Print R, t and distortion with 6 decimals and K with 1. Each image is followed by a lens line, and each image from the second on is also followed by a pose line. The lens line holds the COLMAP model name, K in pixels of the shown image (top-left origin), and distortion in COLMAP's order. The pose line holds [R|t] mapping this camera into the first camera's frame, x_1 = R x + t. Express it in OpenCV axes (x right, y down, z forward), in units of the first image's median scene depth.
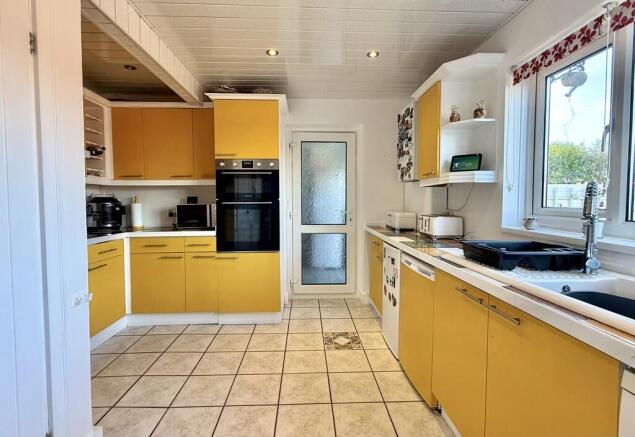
lens RADIAL K [[300.4, 0, 320.5], [0, 300.4, 212.5], [0, 0, 1]] dist [-0.004886, 0.000474]
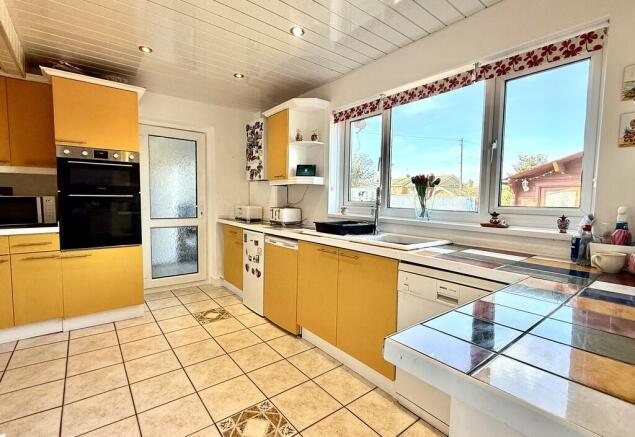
lens RADIAL K [[300.4, 0, 314.4], [0, 300.4, 221.0], [0, 0, 1]] dist [-0.004886, 0.000474]
pose [[0.811109, -0.030133, 0.584118, -0.287134], [0.009203, 0.999206, 0.038766, 0.018833], [-0.584823, -0.026068, 0.810742, -0.174955]]
